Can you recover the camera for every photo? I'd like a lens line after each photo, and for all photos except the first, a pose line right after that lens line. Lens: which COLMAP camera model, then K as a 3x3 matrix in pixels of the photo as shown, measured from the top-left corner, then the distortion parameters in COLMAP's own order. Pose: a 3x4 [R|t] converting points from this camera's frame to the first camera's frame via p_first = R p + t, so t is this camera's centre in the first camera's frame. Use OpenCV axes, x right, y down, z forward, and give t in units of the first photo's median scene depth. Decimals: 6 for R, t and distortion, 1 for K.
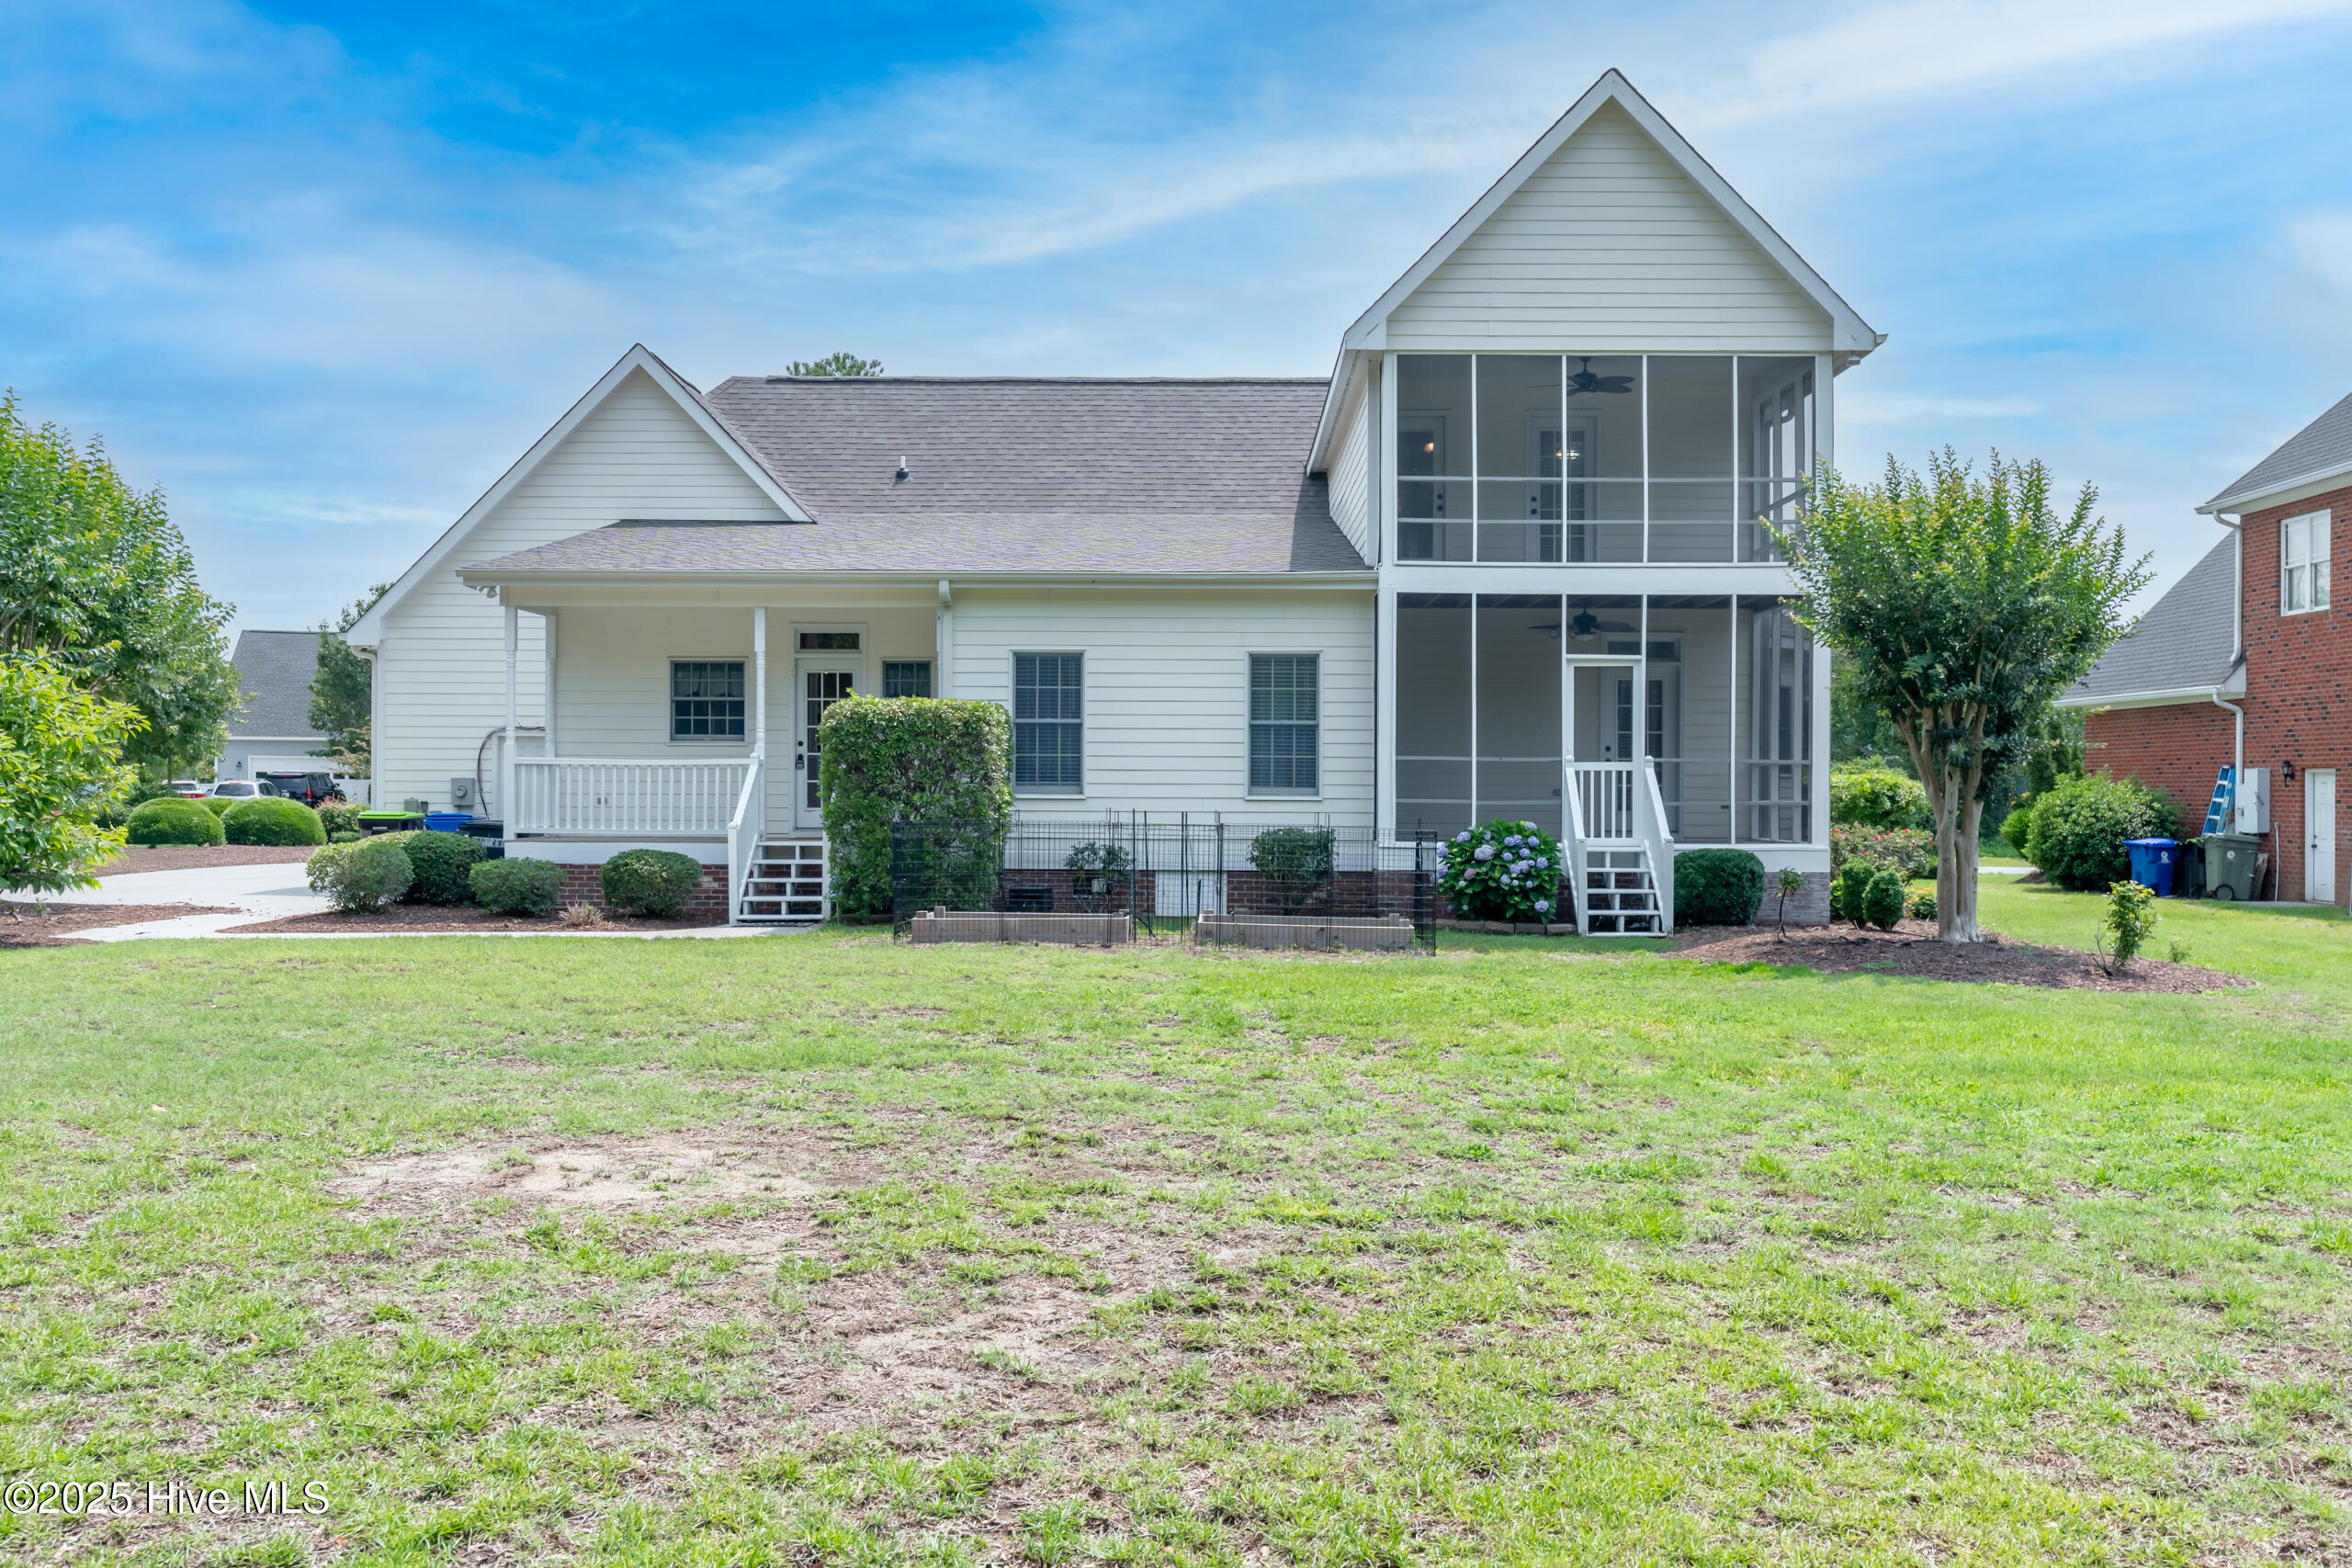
lens RADIAL K [[2052.0, 0, 1166.0], [0, 2052.0, 795.8], [0, 0, 1]] dist [0.034124, 0.001184]
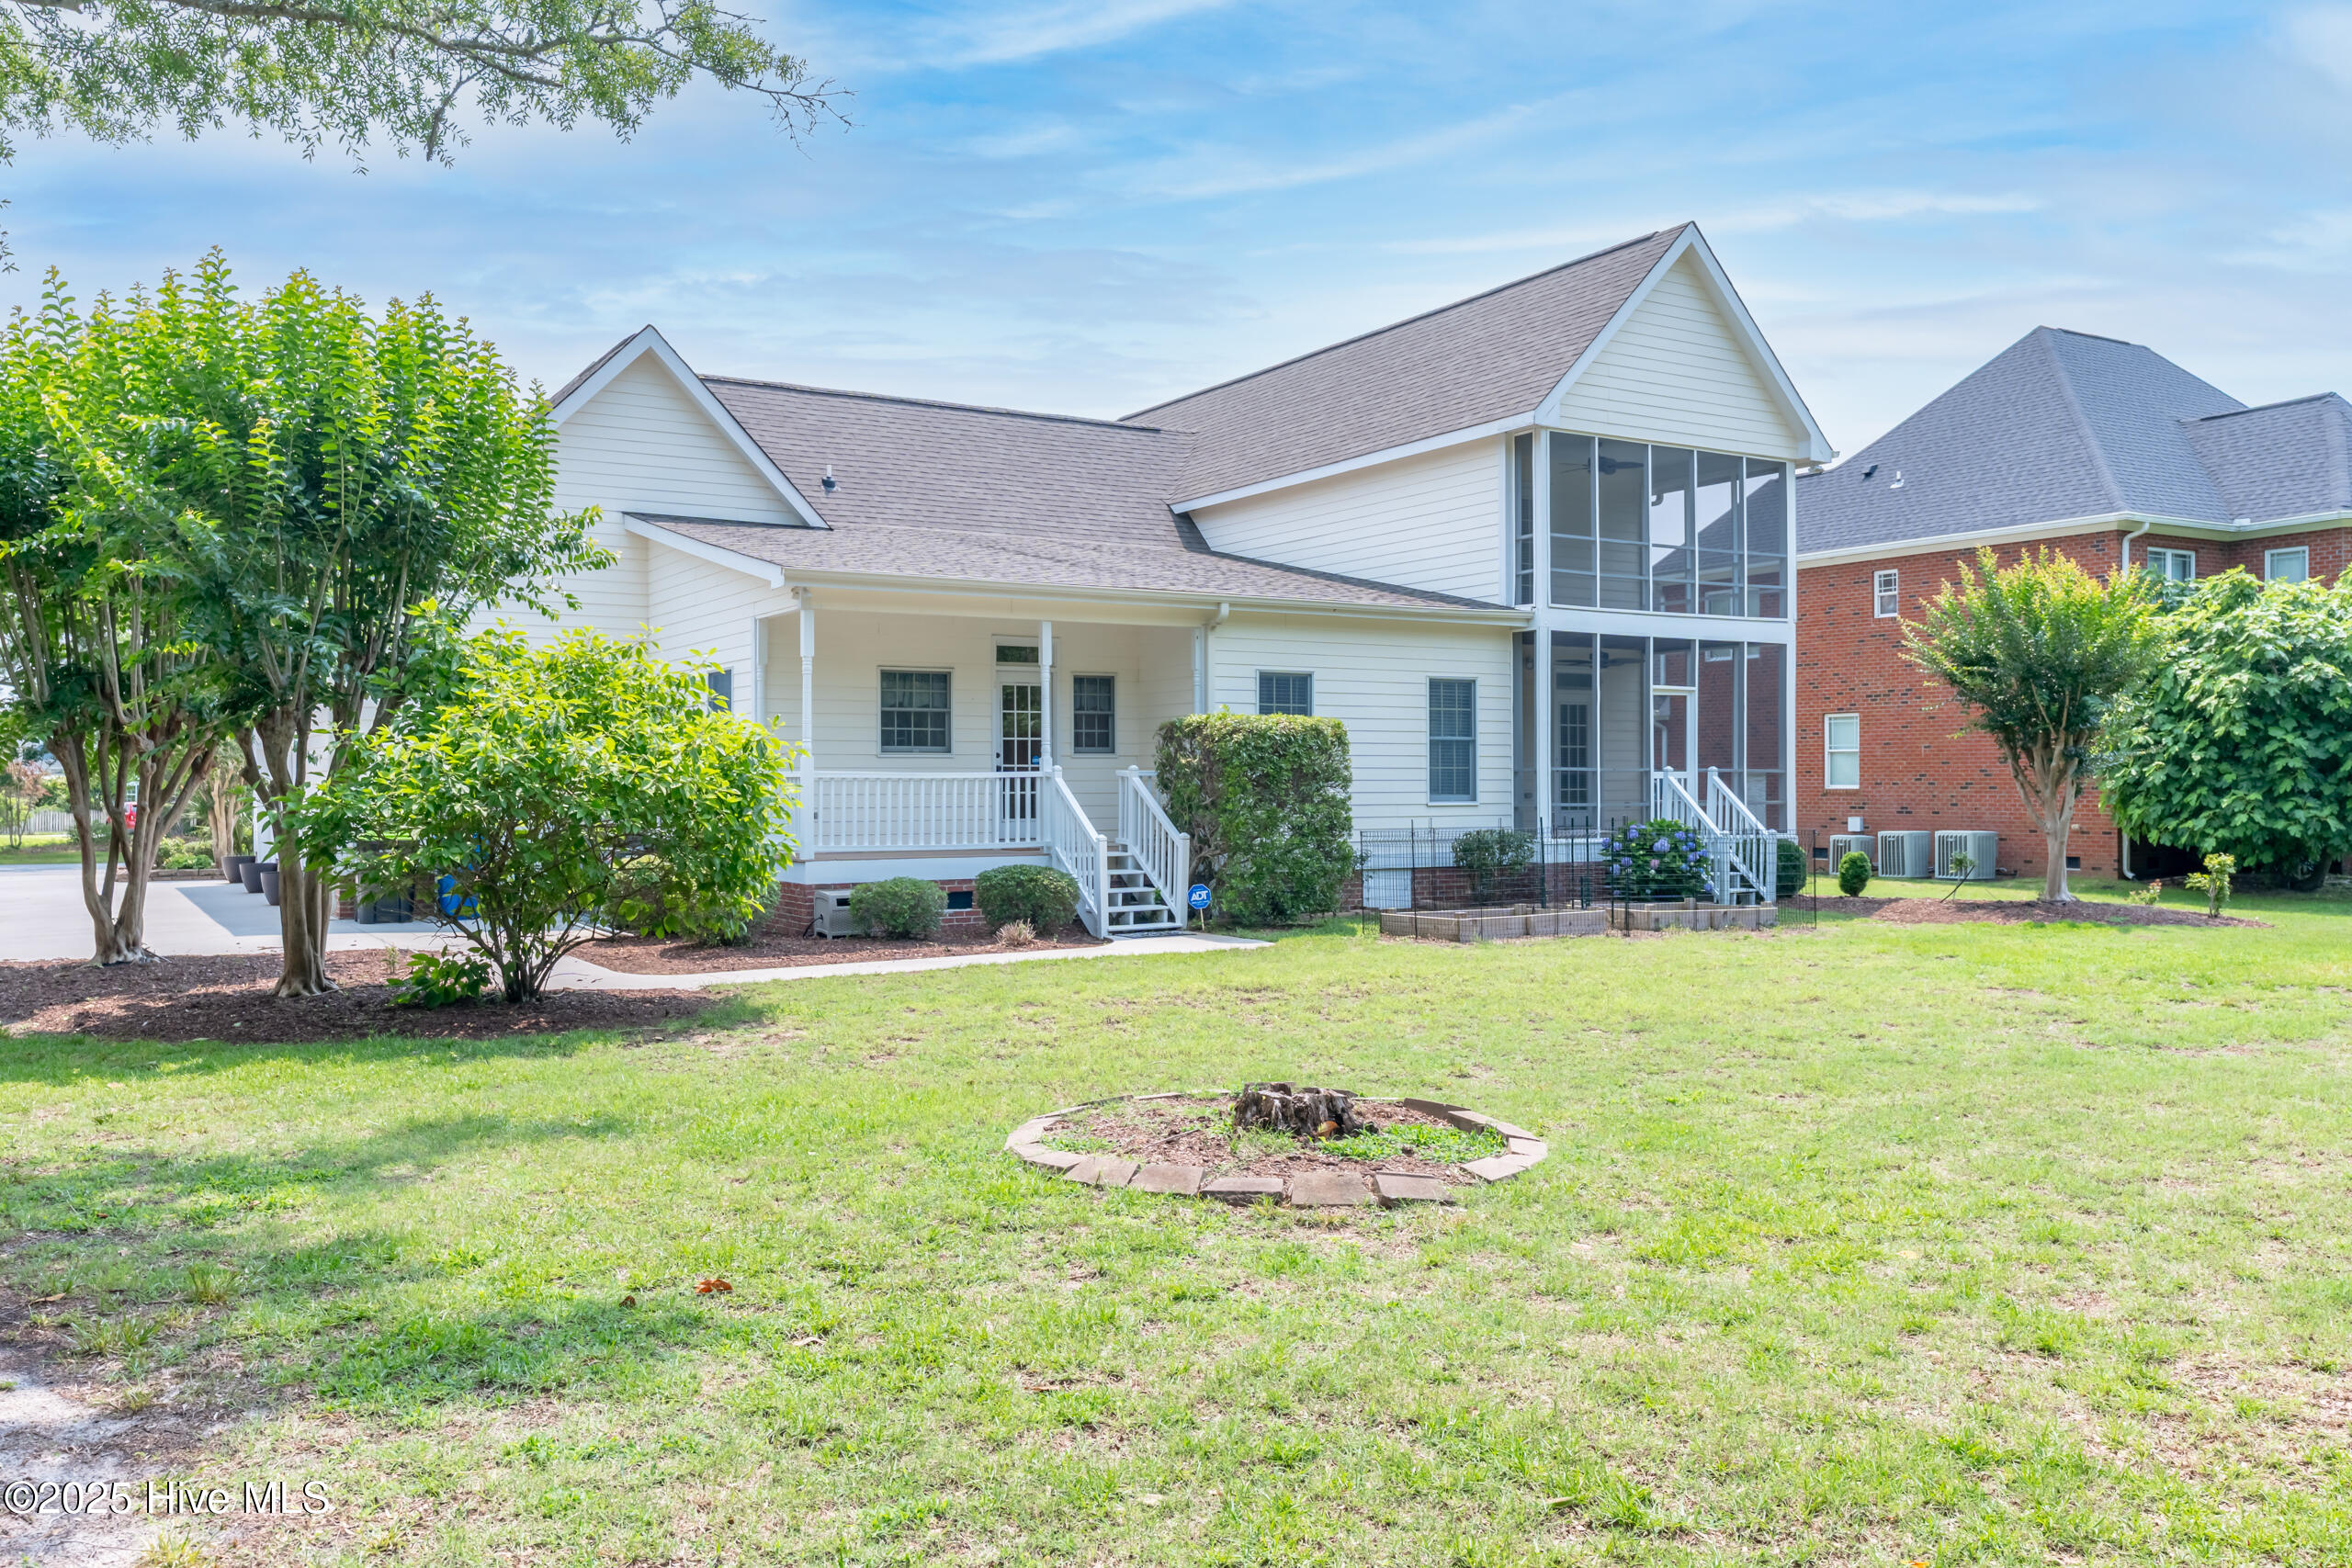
lens RADIAL K [[1885.1, 0, 1177.8], [0, 1885.1, 783.6], [0, 0, 1]] dist [0.015886, 0.003203]
pose [[0.839303, -0.006763, 0.543622, -0.651208], [0.010901, 0.999931, -0.004390, -0.007469], [-0.543555, 0.009611, 0.839319, 0.196761]]
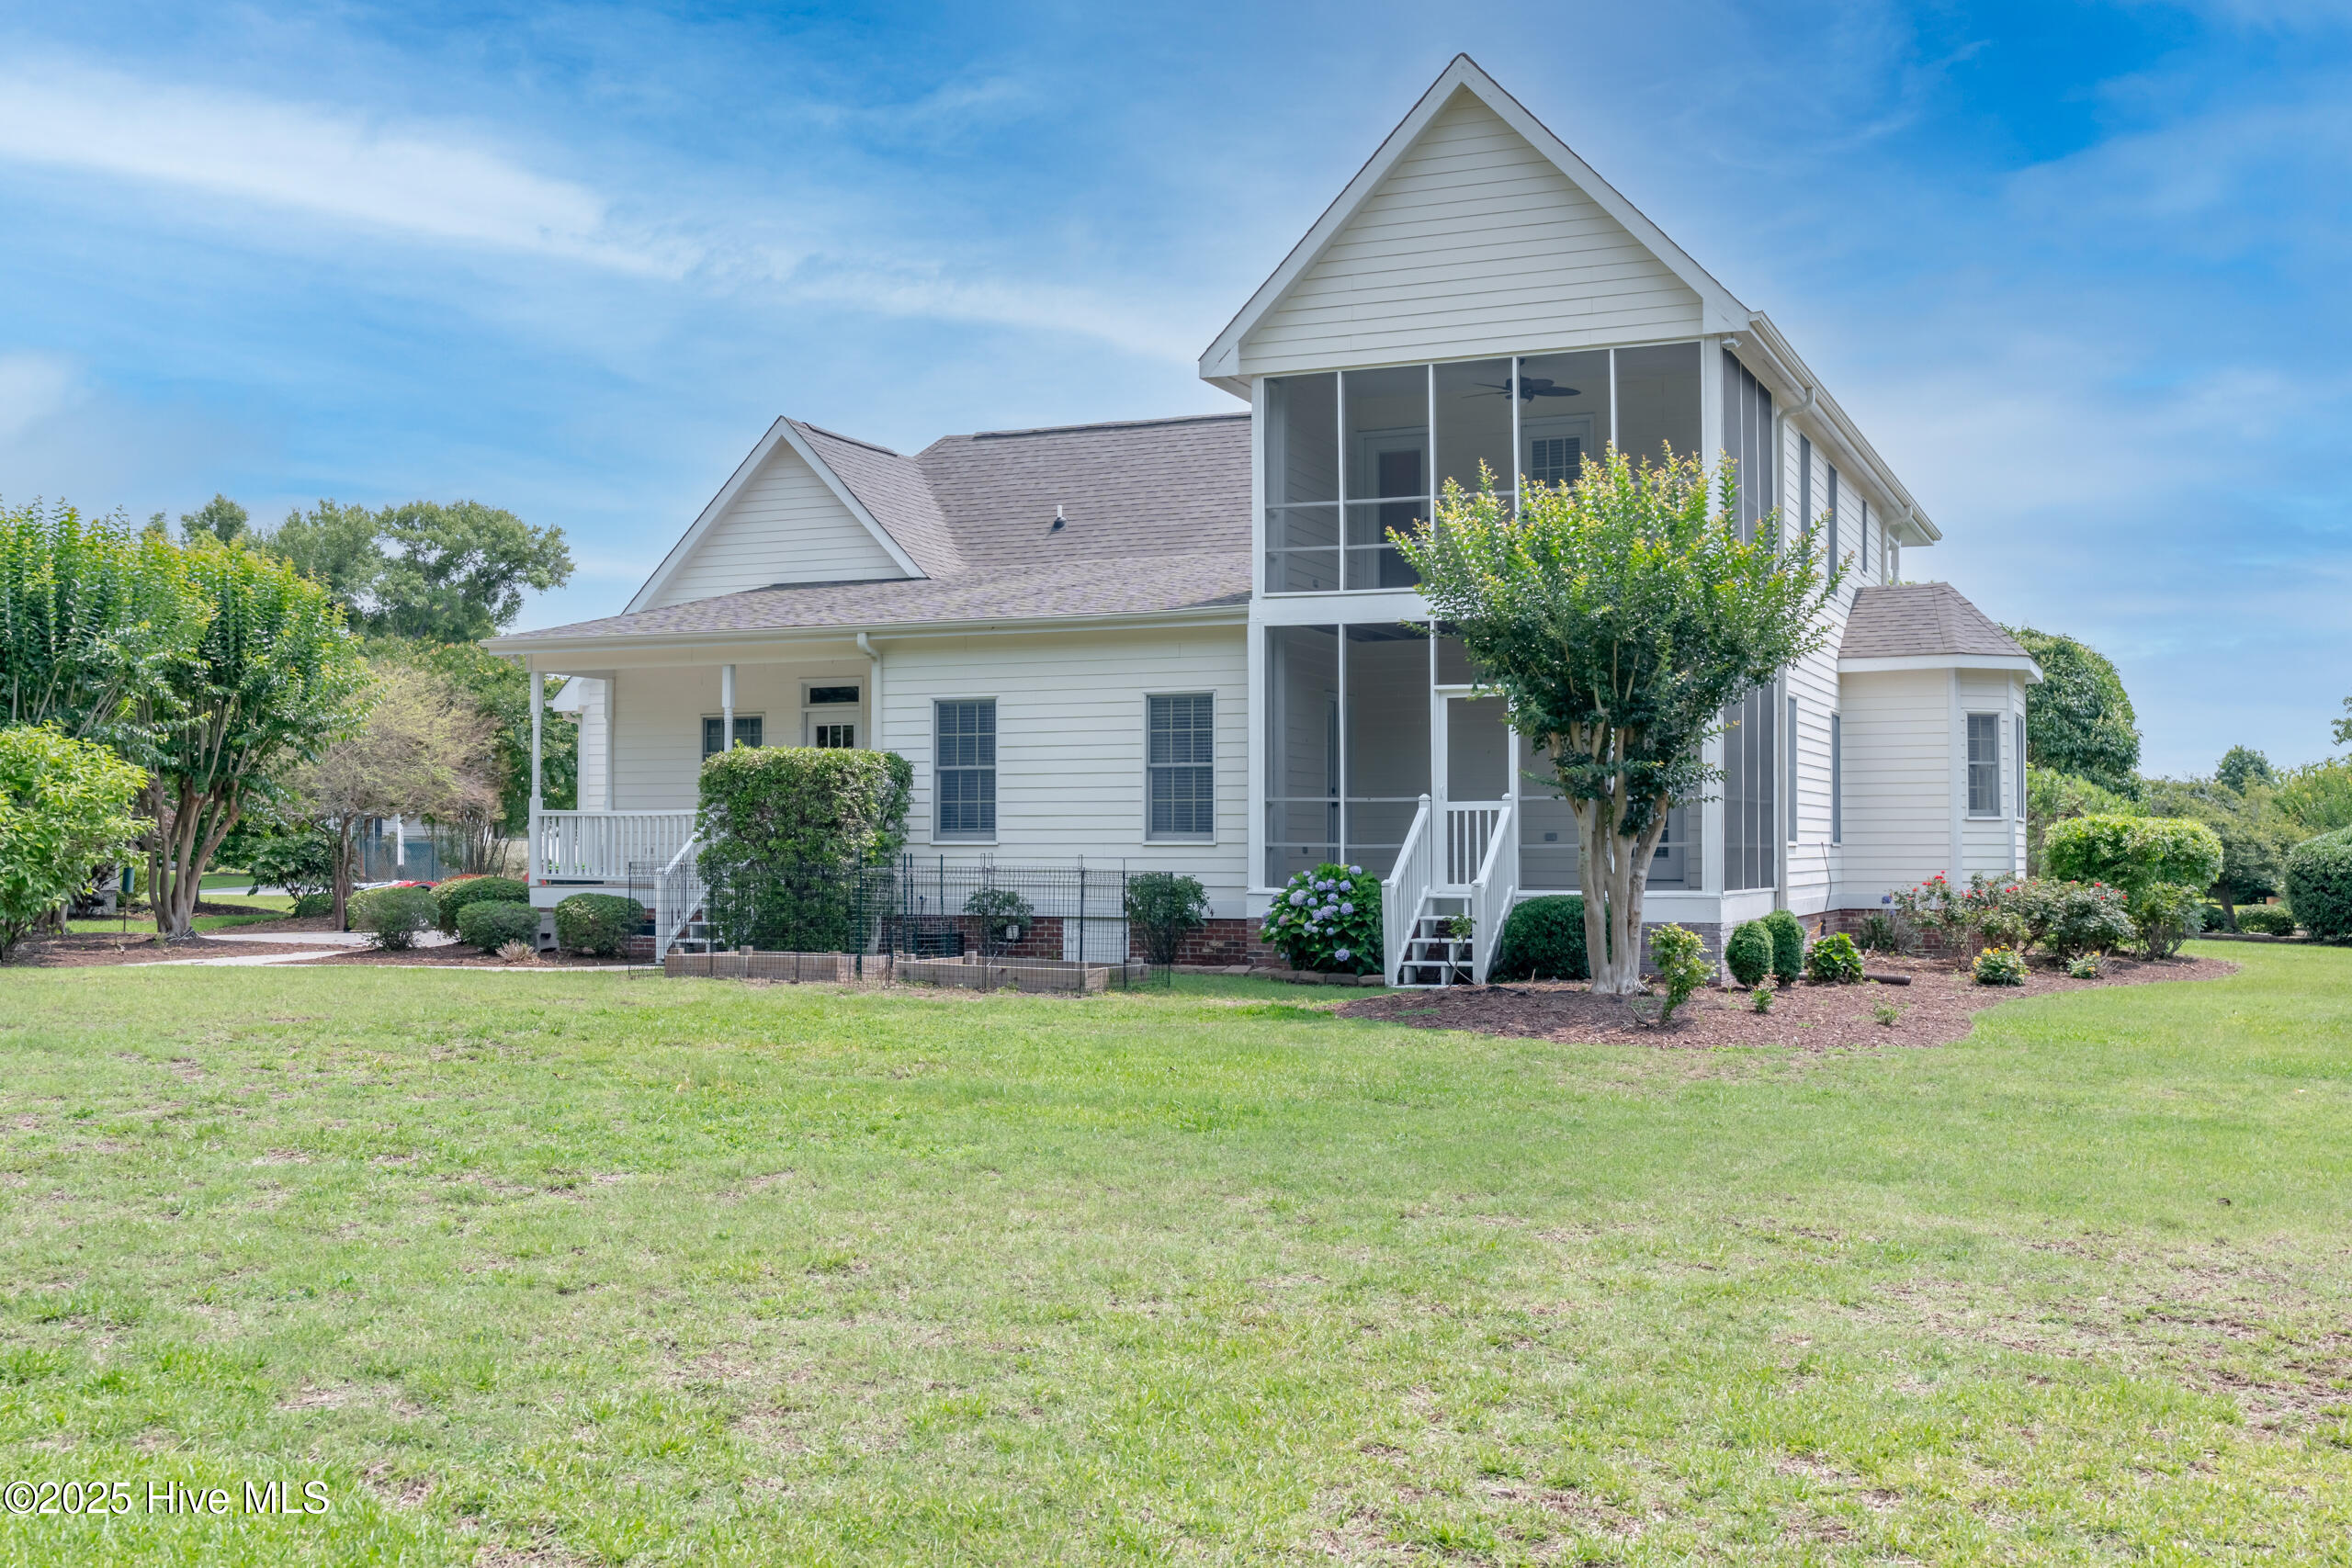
lens RADIAL K [[2317.1, 0, 1187.6], [0, 2317.1, 777.5], [0, 0, 1]] dist [0.076563, 0.000000]
pose [[0.921462, -0.017273, -0.388083, 0.486846], [0.002858, 0.999285, -0.037691, 0.011421], [0.388457, 0.033622, 0.920853, -0.003277]]
